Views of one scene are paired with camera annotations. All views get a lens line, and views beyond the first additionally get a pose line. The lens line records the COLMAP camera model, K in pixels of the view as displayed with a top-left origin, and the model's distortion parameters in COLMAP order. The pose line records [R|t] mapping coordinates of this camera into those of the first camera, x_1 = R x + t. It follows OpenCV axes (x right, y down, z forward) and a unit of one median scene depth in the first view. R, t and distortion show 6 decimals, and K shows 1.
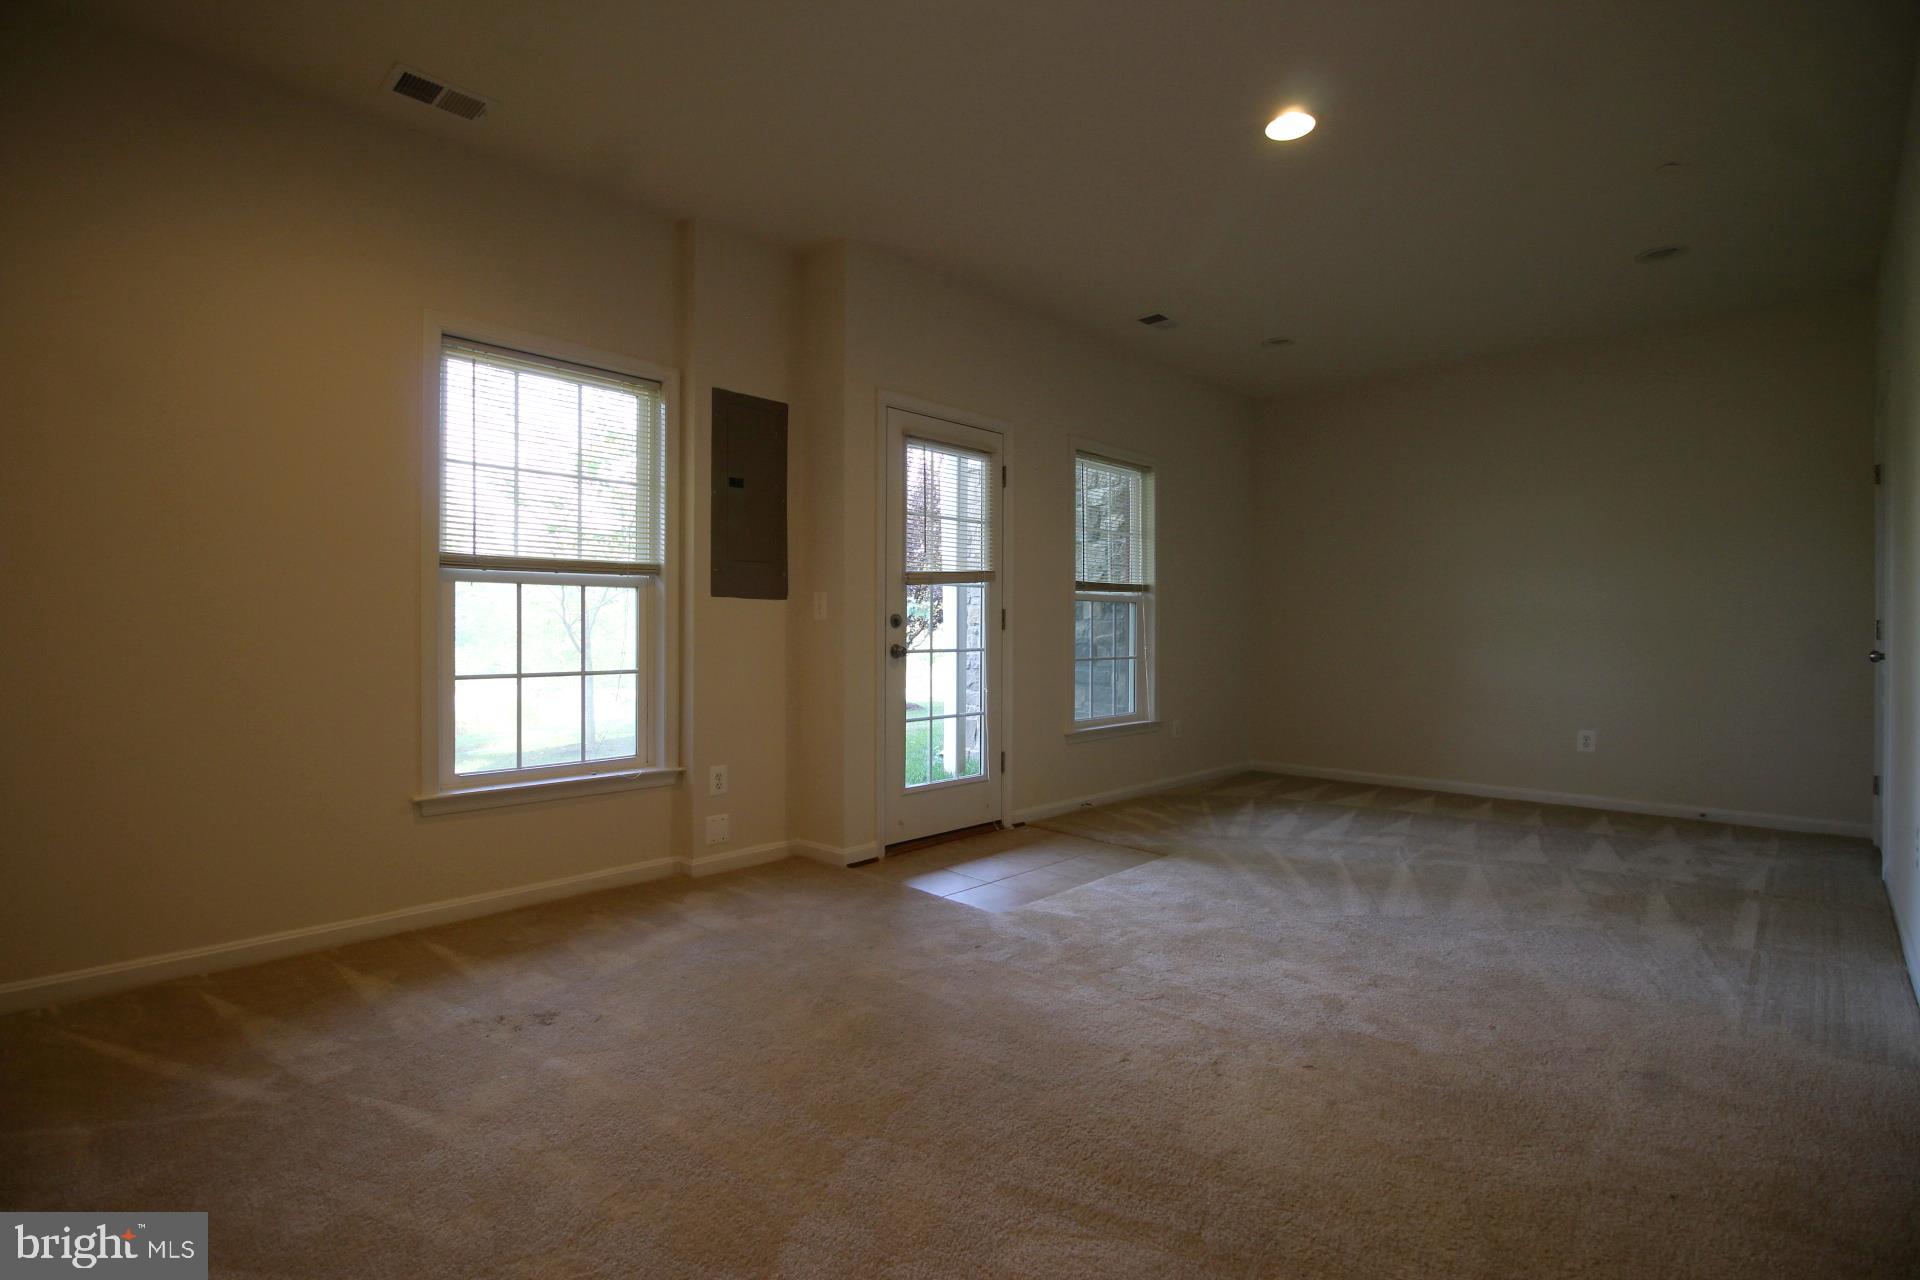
lens RADIAL K [[885.2, 0, 953.4], [0, 885.2, 633.9], [0, 0, 1]] dist [-0.003104, -0.009839]
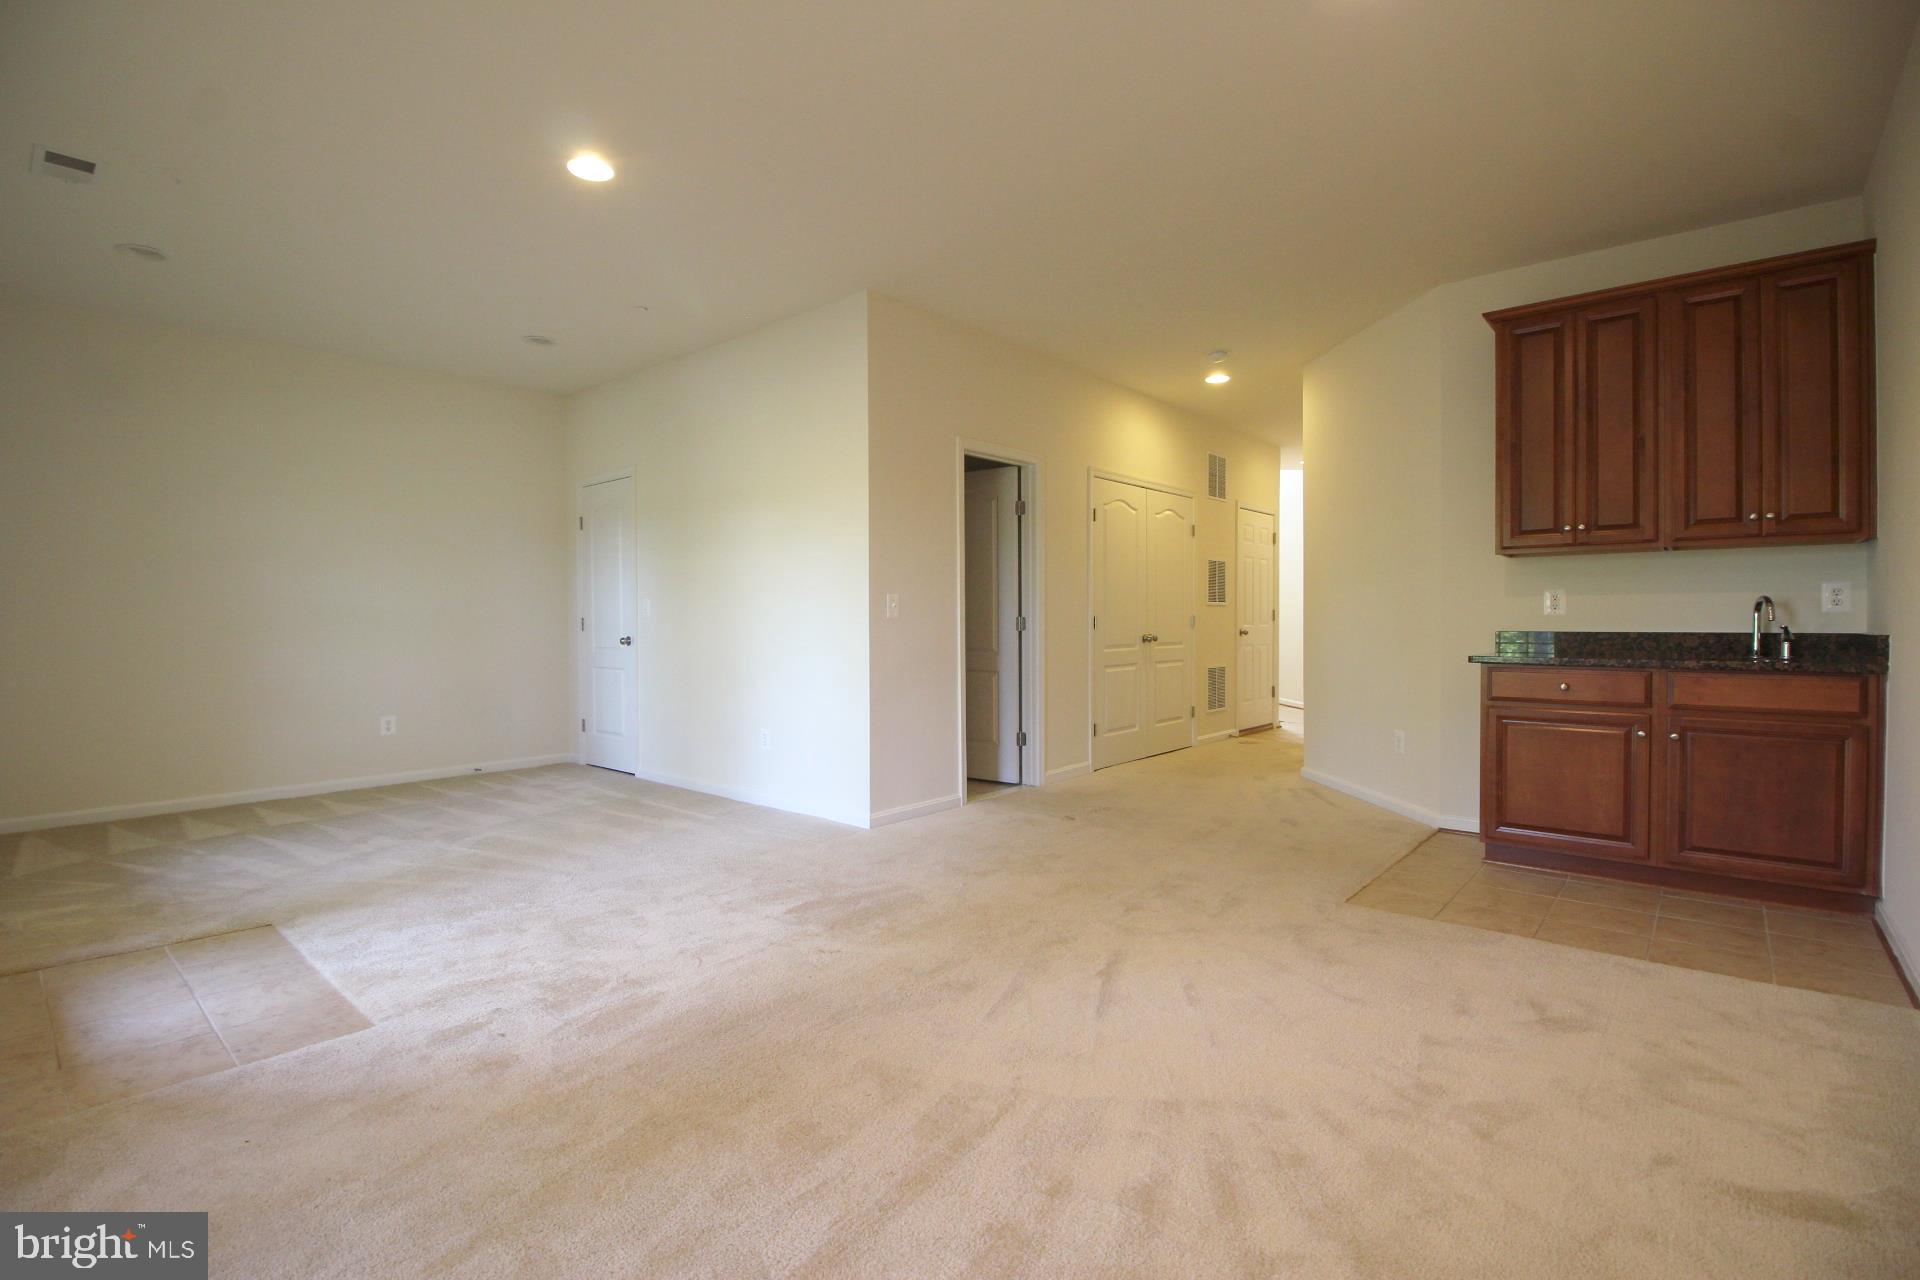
lens RADIAL K [[885.2, 0, 953.4], [0, 885.2, 633.9], [0, 0, 1]] dist [-0.003104, -0.009839]
pose [[-0.058978, -0.017130, 0.998112, -0.631038], [0.006582, 0.999824, 0.017548, -0.012846], [-0.998238, 0.007605, -0.058855, 0.517074]]
